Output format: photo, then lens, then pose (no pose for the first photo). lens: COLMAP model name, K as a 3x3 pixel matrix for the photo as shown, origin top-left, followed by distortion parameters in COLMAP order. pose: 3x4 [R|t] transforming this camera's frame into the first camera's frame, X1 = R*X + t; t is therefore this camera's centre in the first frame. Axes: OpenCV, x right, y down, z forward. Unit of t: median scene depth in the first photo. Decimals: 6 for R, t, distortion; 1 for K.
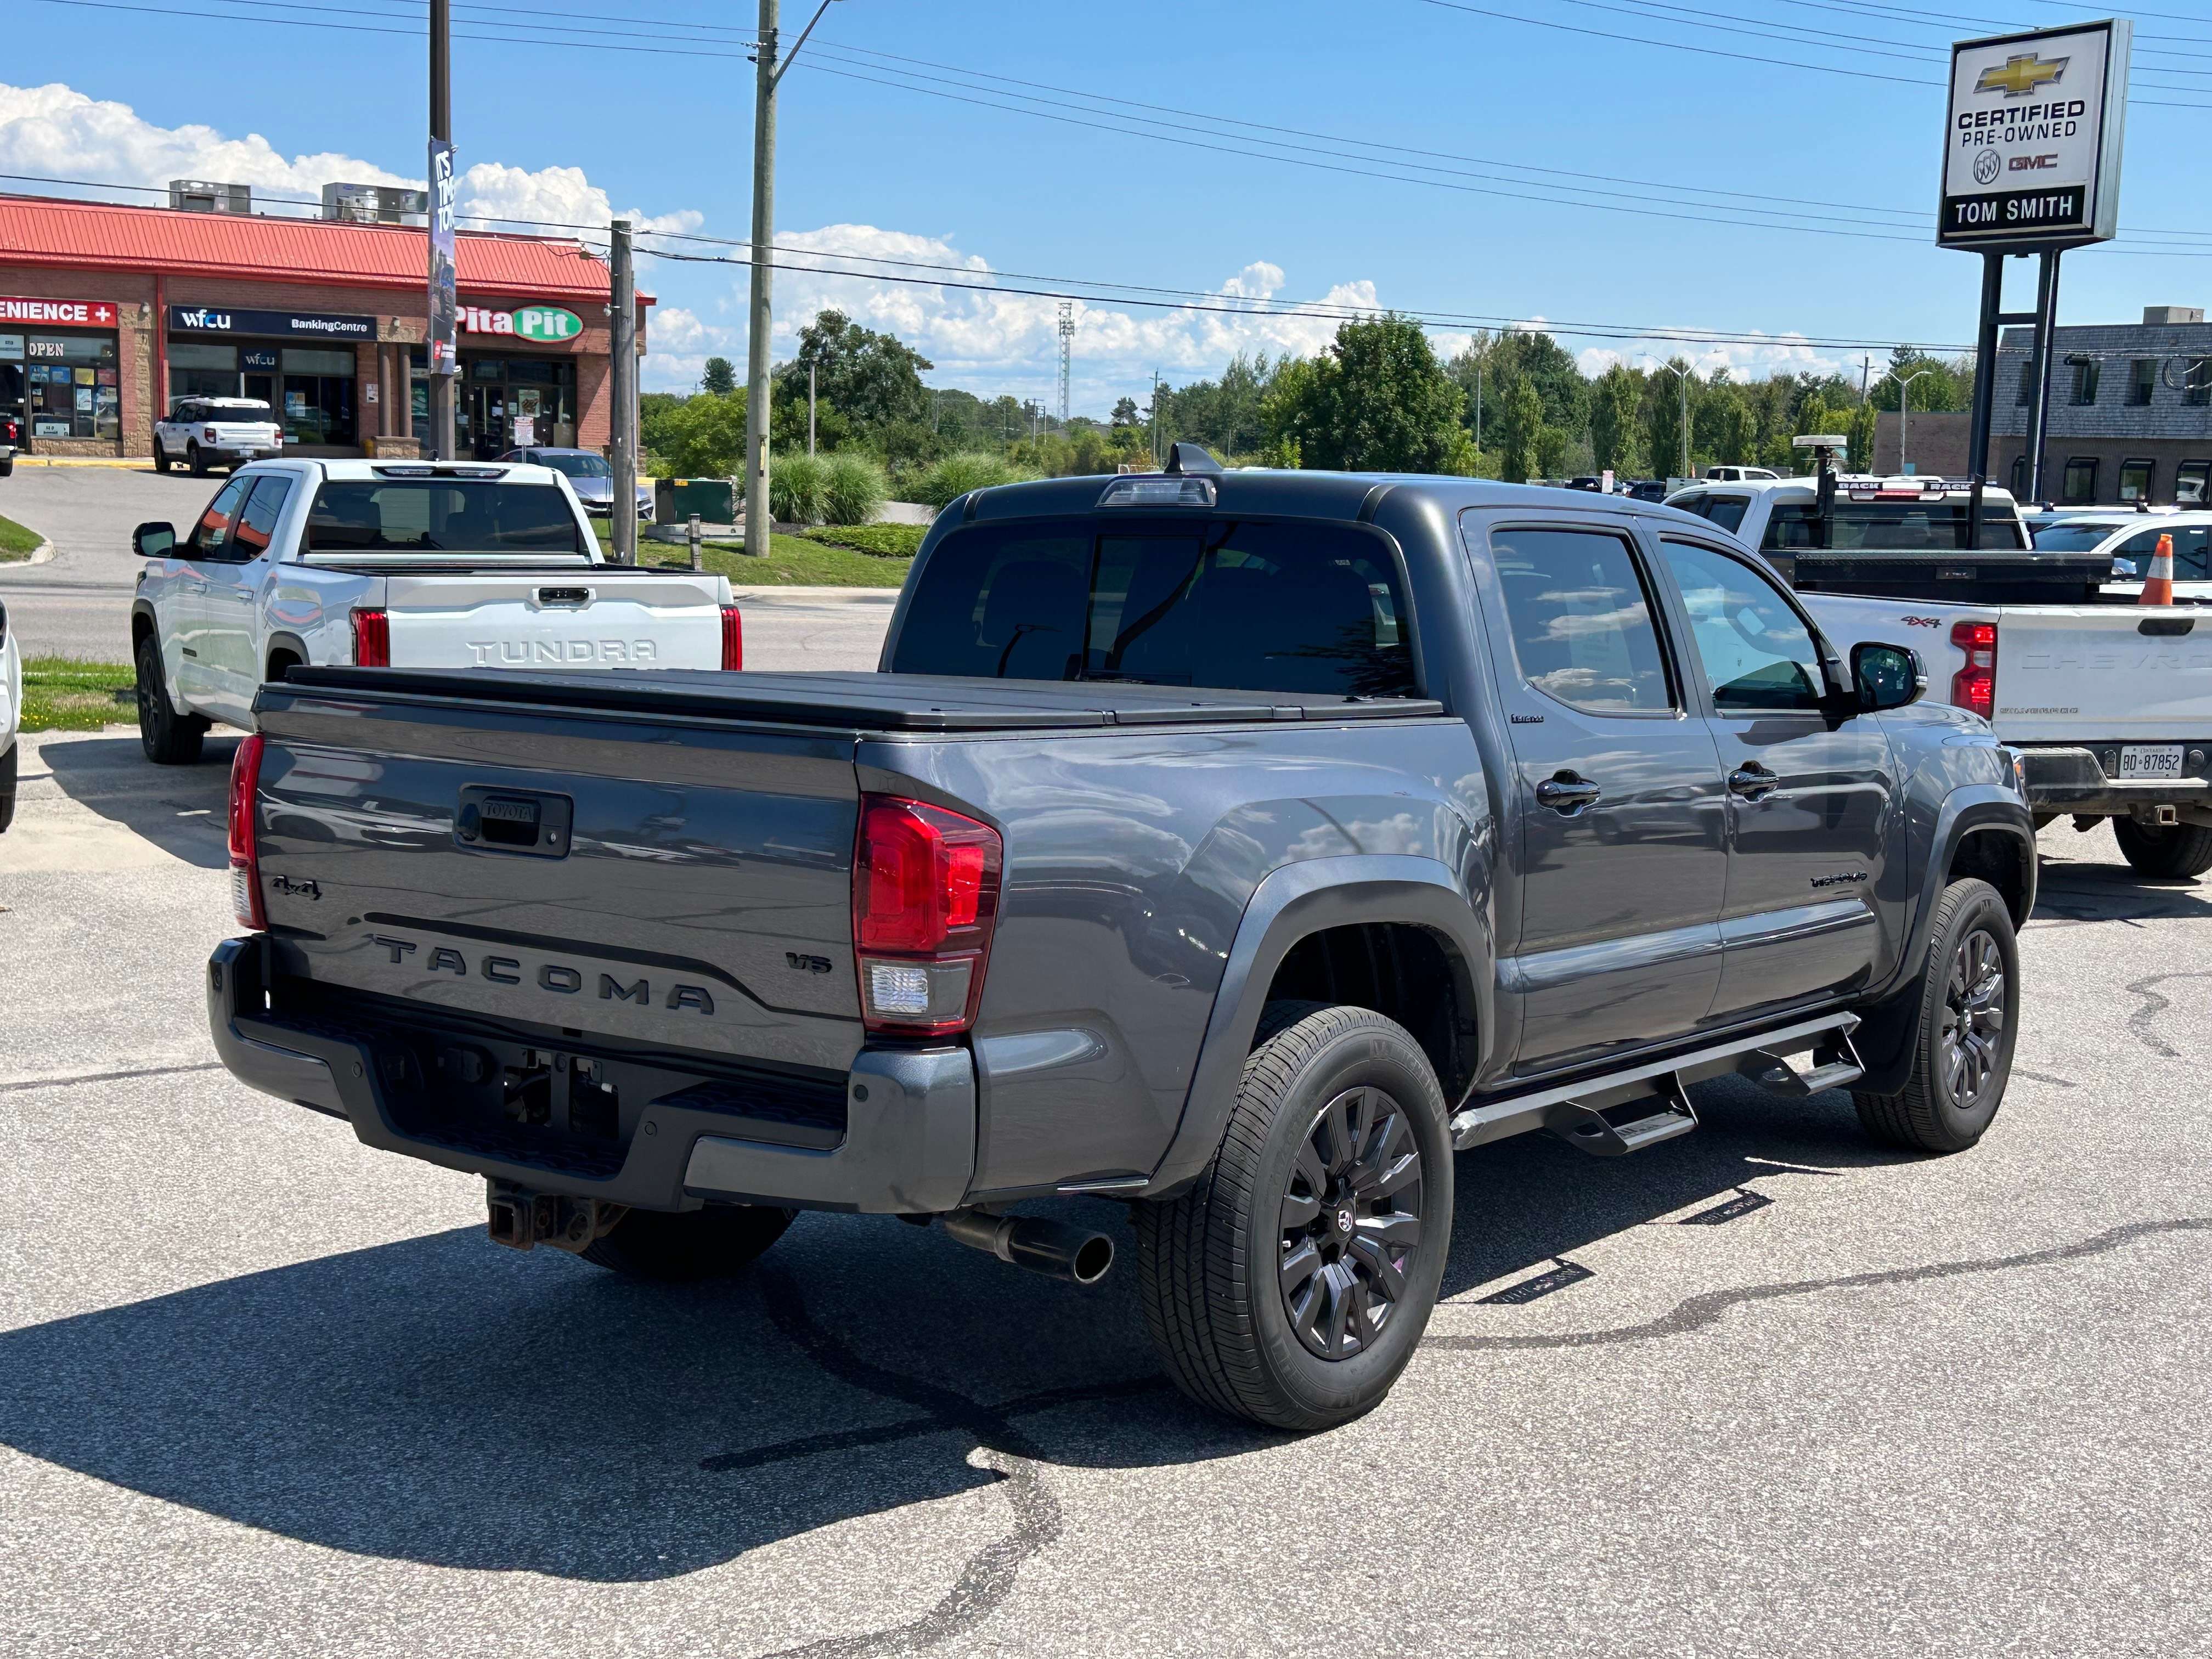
lens RADIAL K [[2565.4, 0, 1106.0], [0, 2565.4, 829.5], [0, 0, 1]] dist [0.060926, -0.073218]
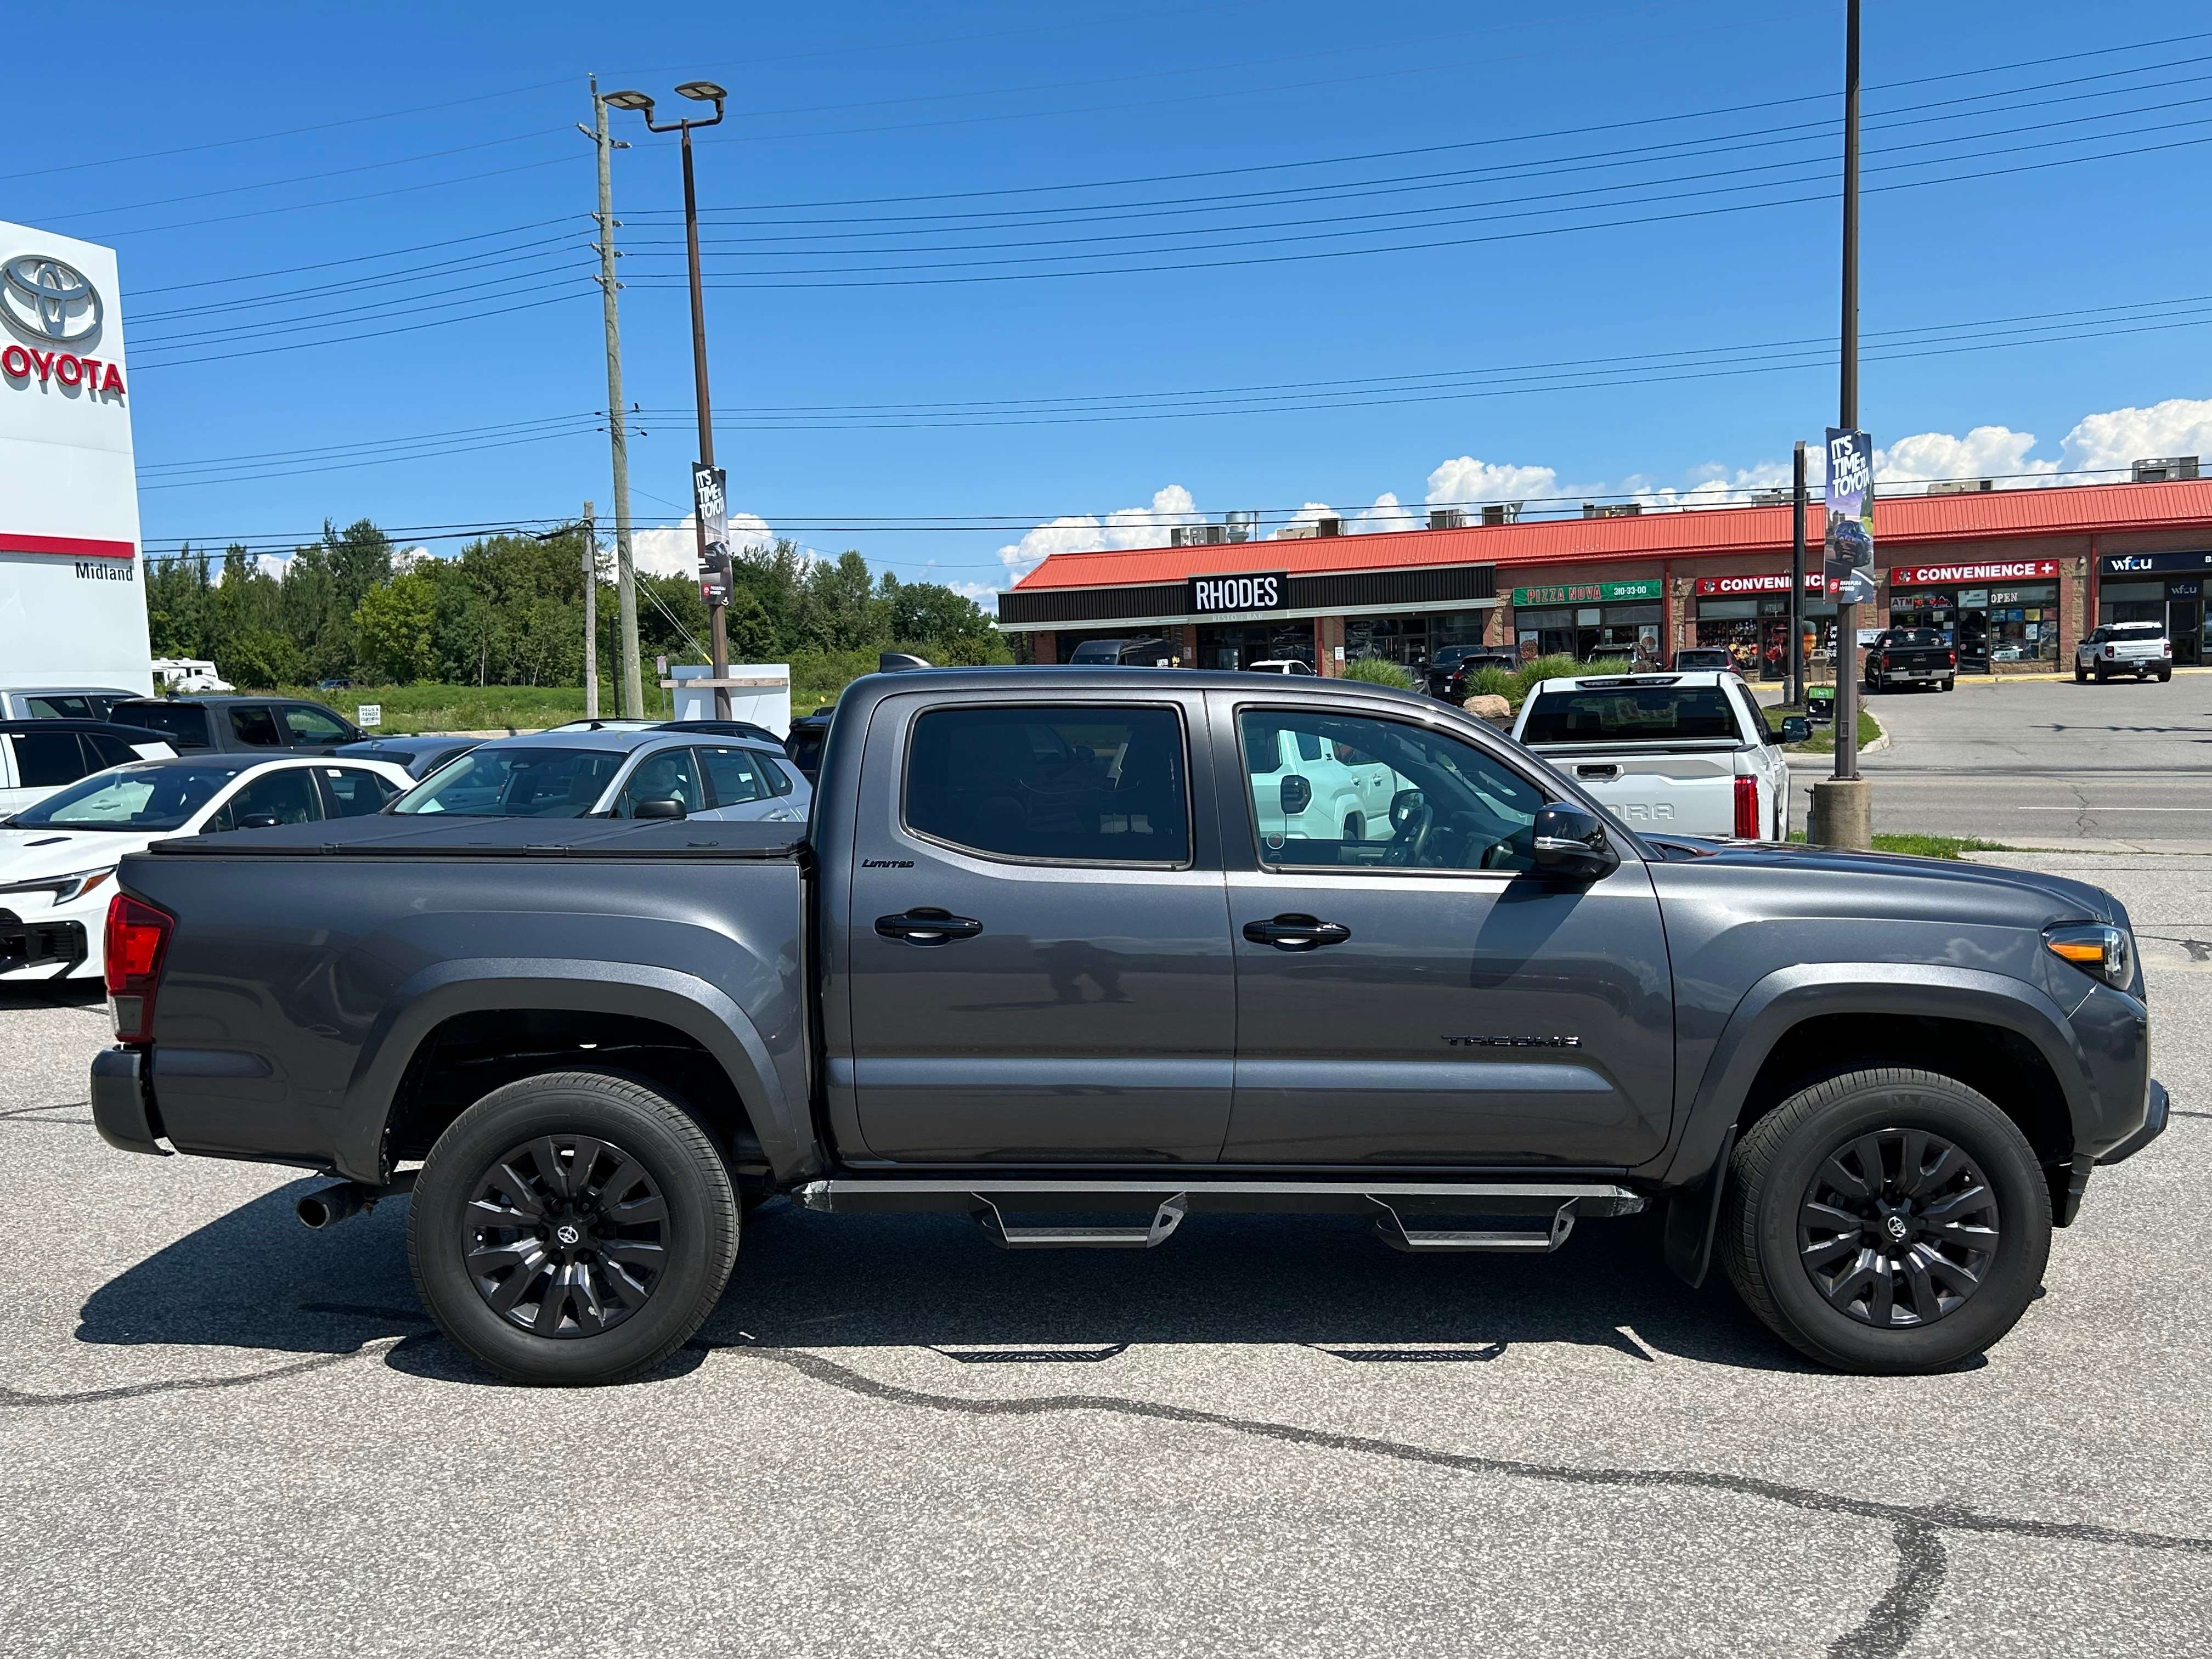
lens RADIAL K [[1807.5, 0, 1106.0], [0, 1807.5, 829.5], [0, 0, 1]] dist [0.031543, -0.018647]
pose [[0.638469, 0.010133, -0.769581, 0.725296], [-0.057120, 0.997780, -0.034251, -0.029468], [0.767525, 0.065826, 0.637630, 0.437740]]
